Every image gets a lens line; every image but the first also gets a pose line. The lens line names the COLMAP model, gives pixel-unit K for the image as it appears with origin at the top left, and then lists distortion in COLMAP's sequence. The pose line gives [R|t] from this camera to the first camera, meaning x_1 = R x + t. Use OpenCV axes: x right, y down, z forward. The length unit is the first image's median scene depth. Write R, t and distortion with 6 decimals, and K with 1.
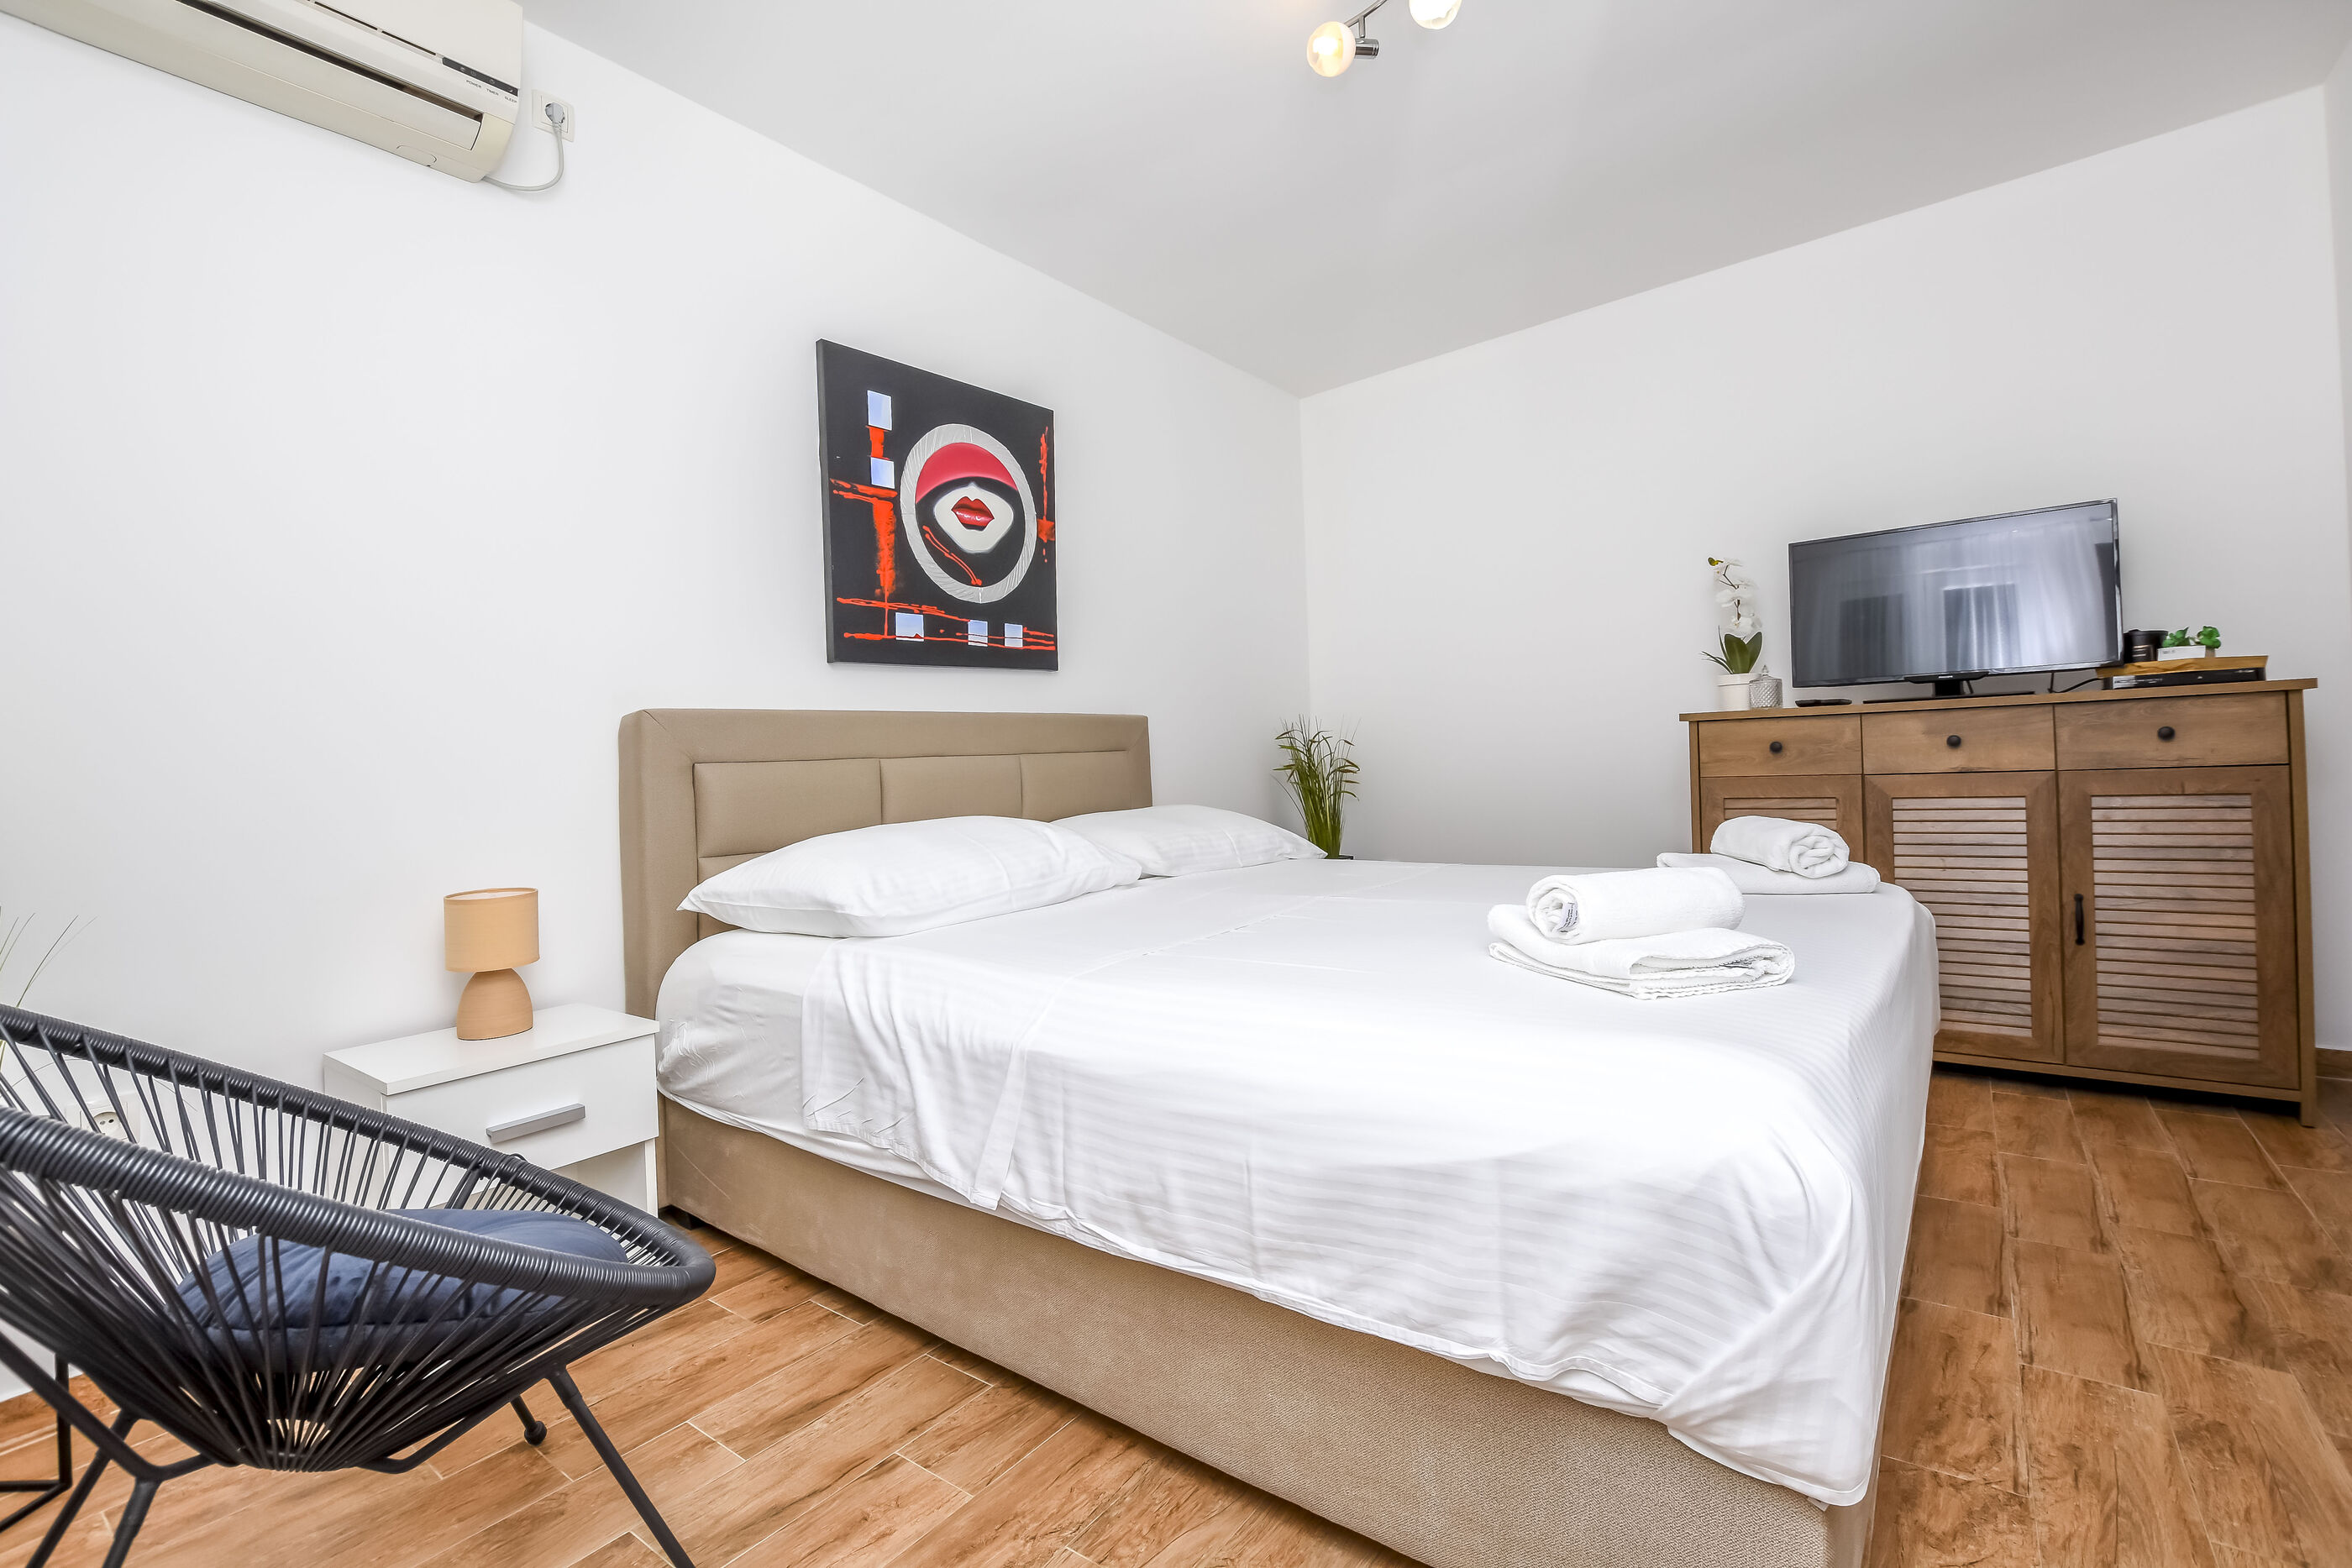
lens RADIAL K [[1052.9, 0, 1173.2], [0, 1052.9, 787.9], [0, 0, 1]] dist [-0.032328, 0.003969]
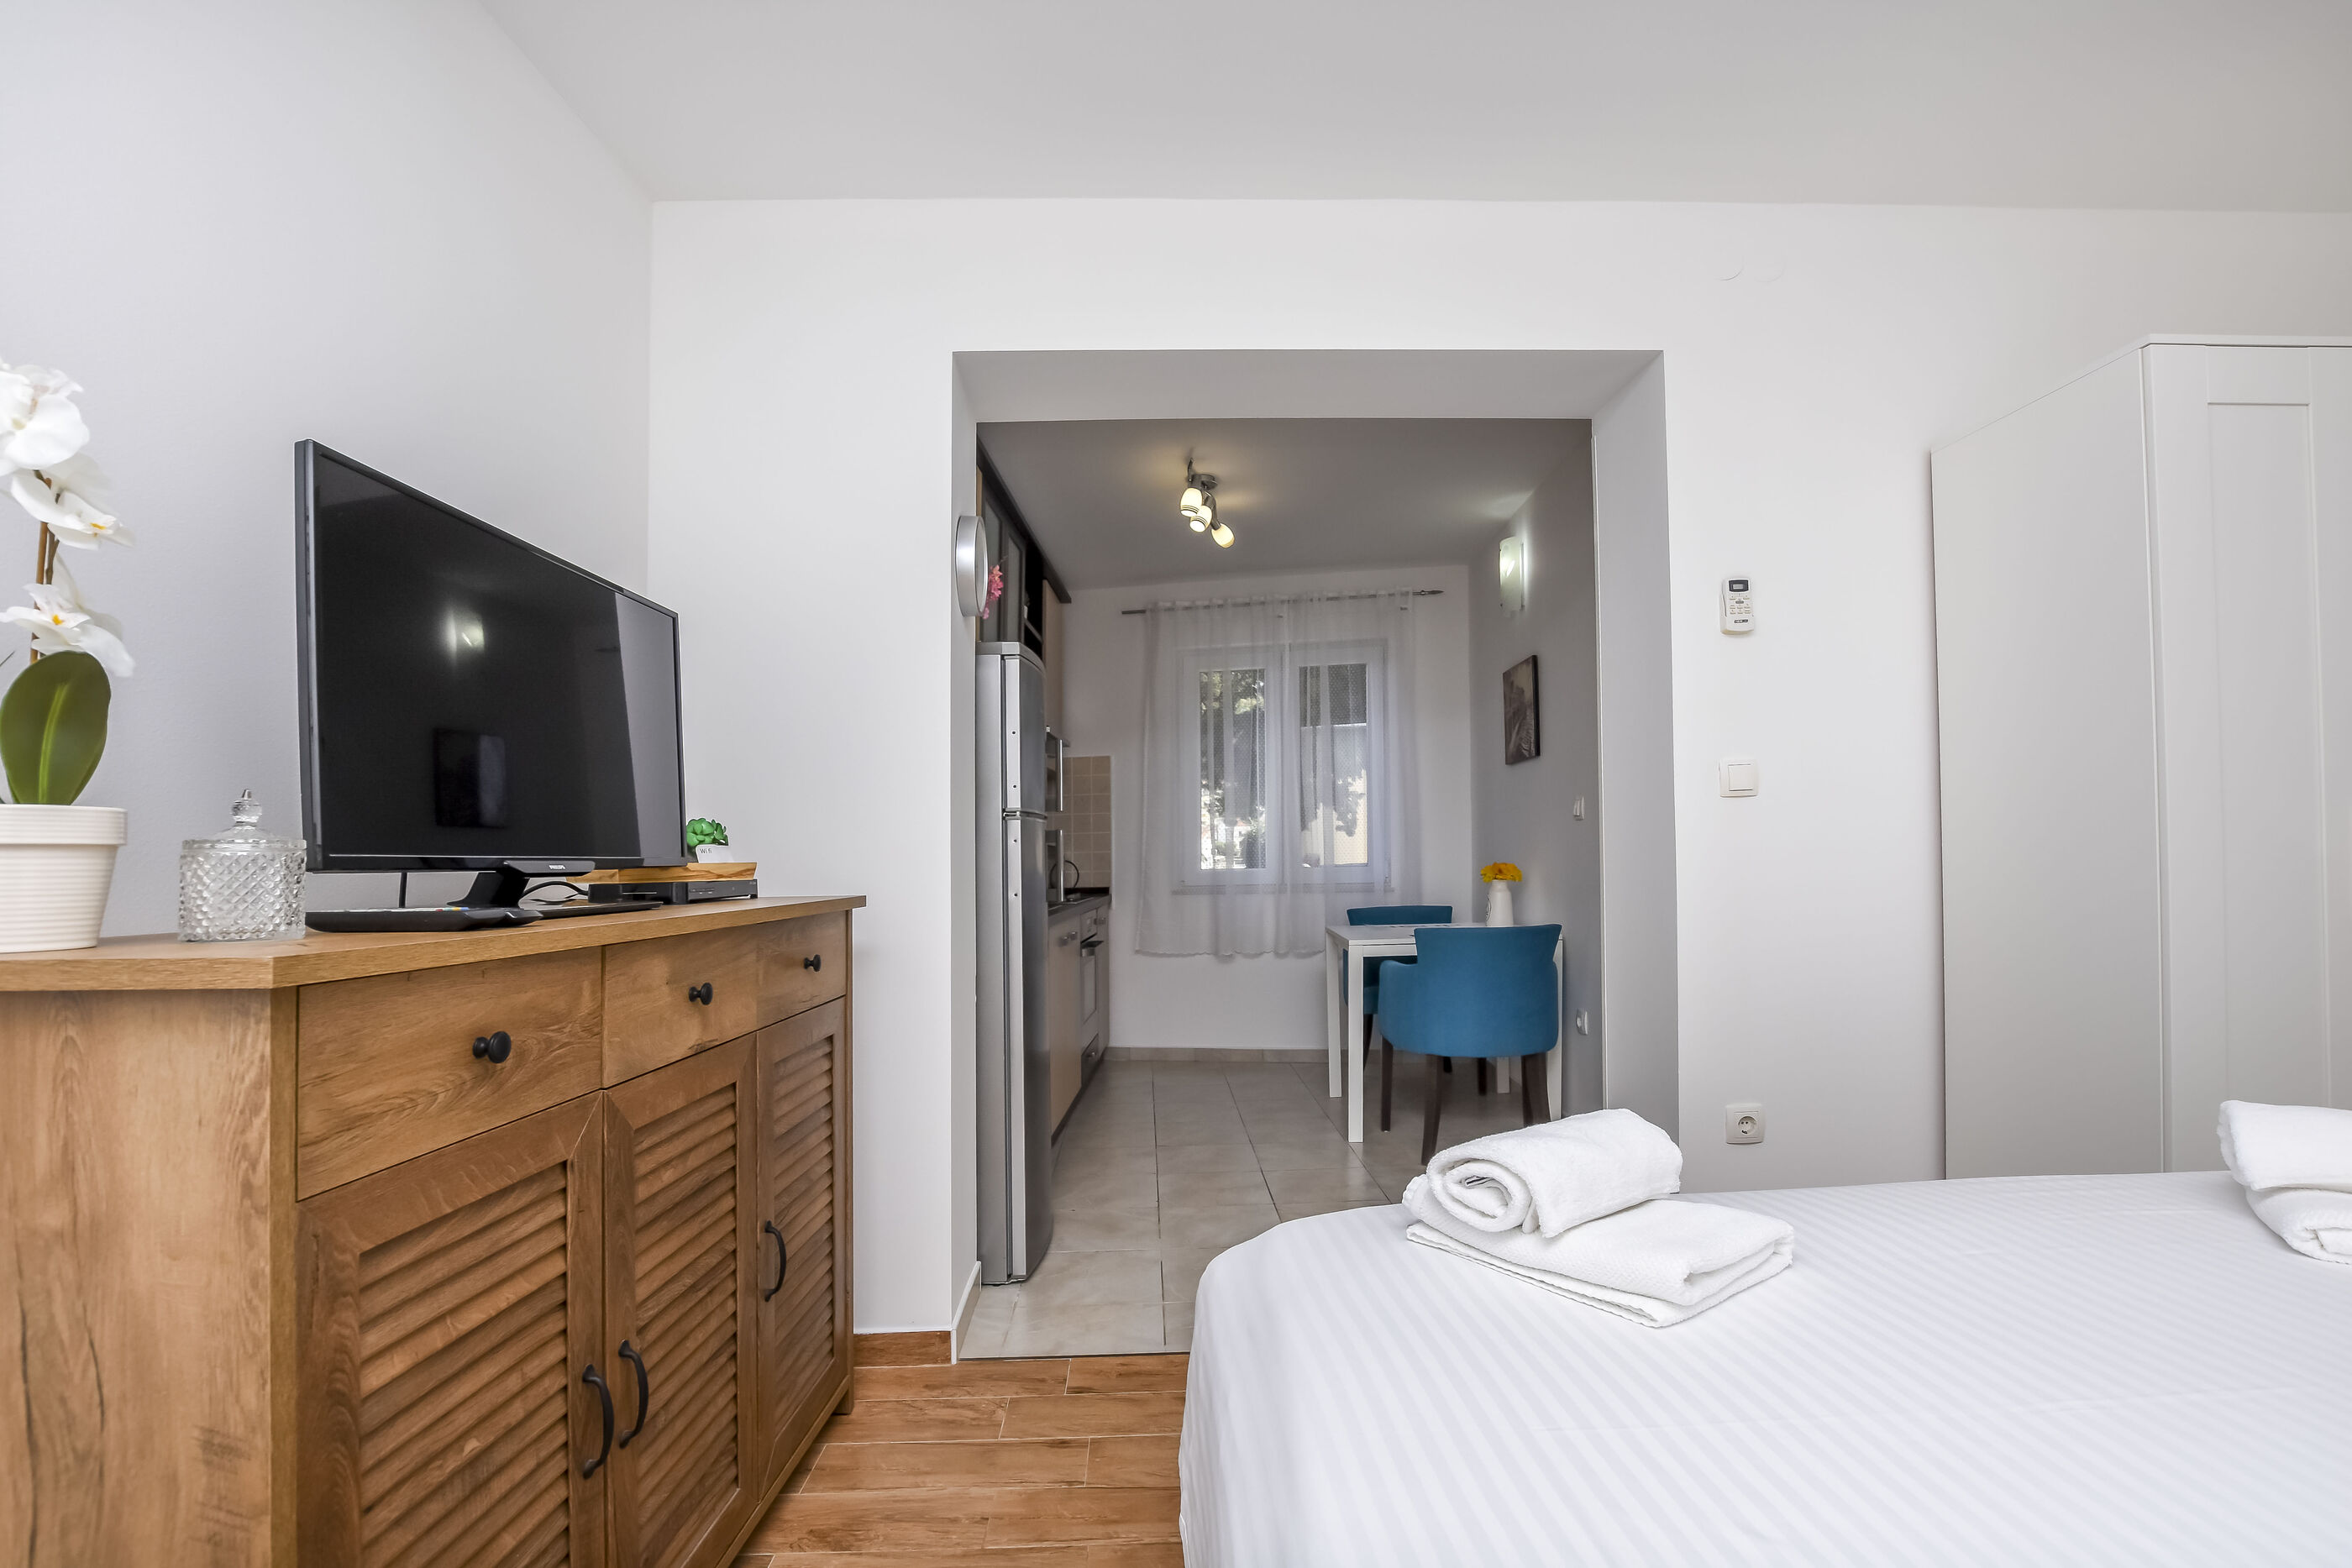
lens RADIAL K [[1052.9, 0, 1184.3], [0, 1052.9, 850.4], [0, 0, 1]] dist [-0.032328, 0.003969]
pose [[-0.625865, 0.060152, 0.777608, 0.203752], [0.065058, 0.997573, -0.024805, -0.092747], [-0.777213, 0.035065, -0.628259, 1.196777]]
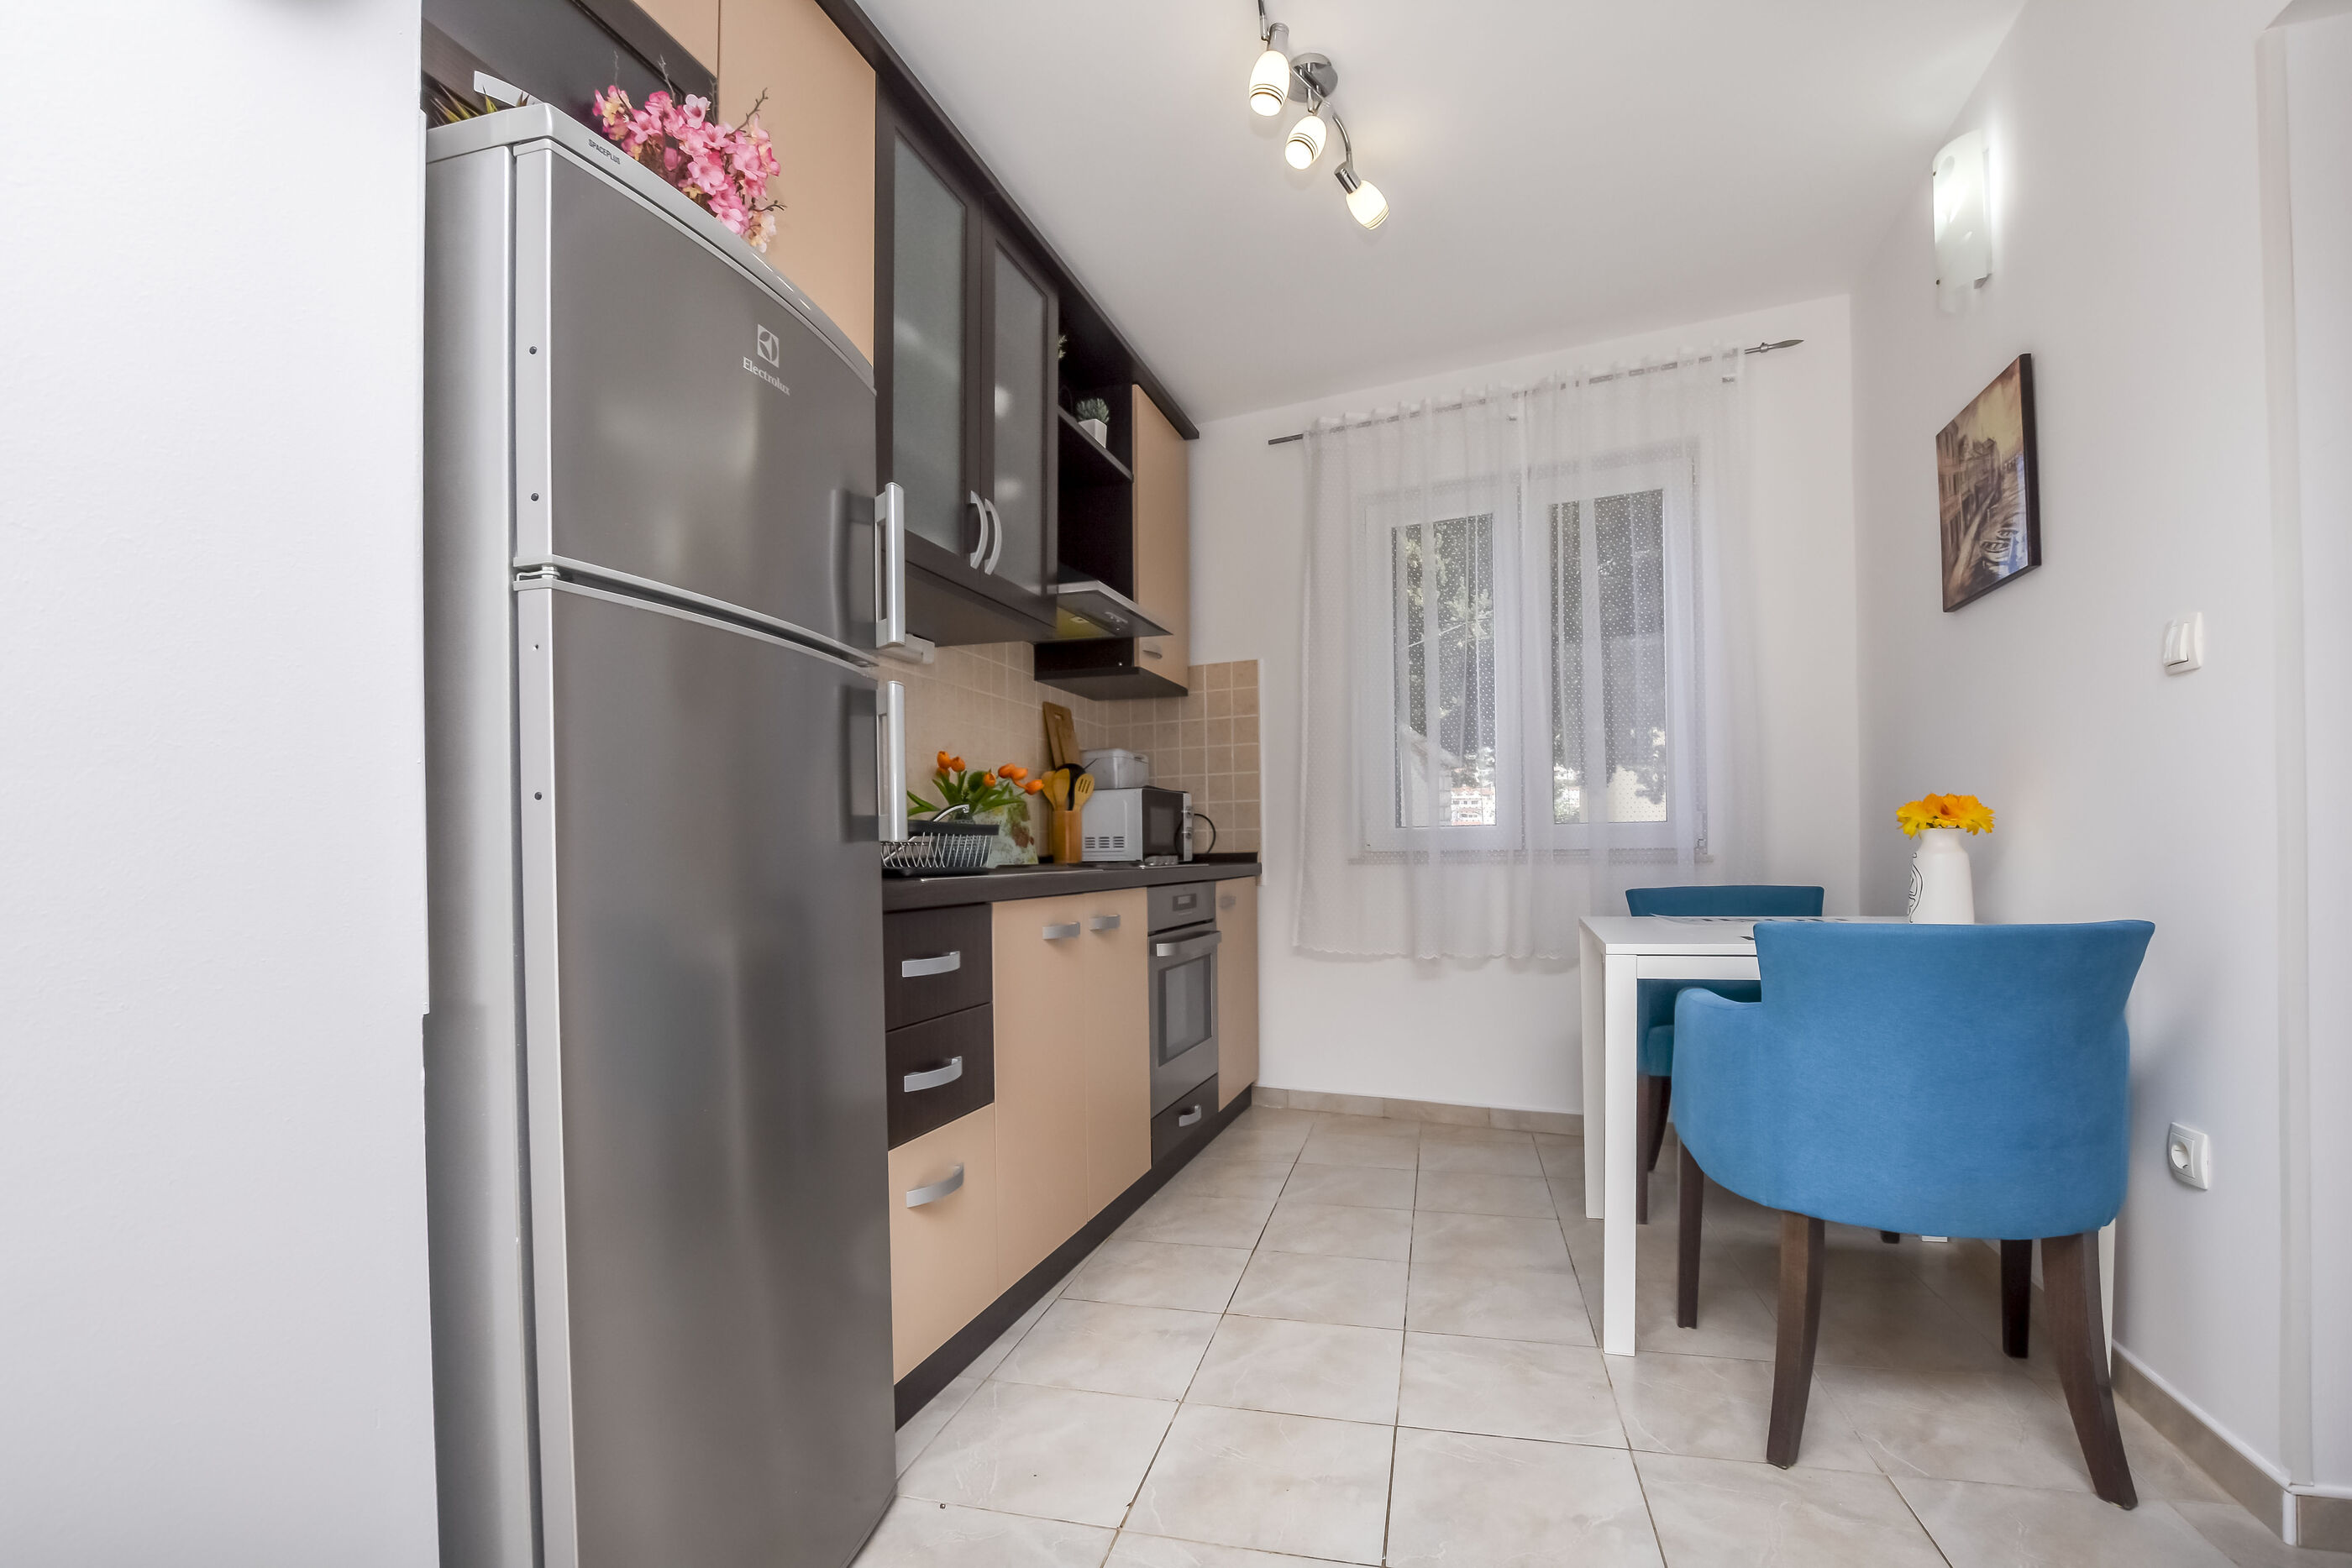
lens RADIAL K [[1052.9, 0, 1189.9], [0, 1052.9, 831.5], [0, 0, 1]] dist [-0.032328, 0.003969]
pose [[-0.393880, 0.064202, 0.916917, 0.688416], [0.051150, 0.997543, -0.047875, -0.043994], [-0.917738, 0.028043, -0.396196, 0.609596]]
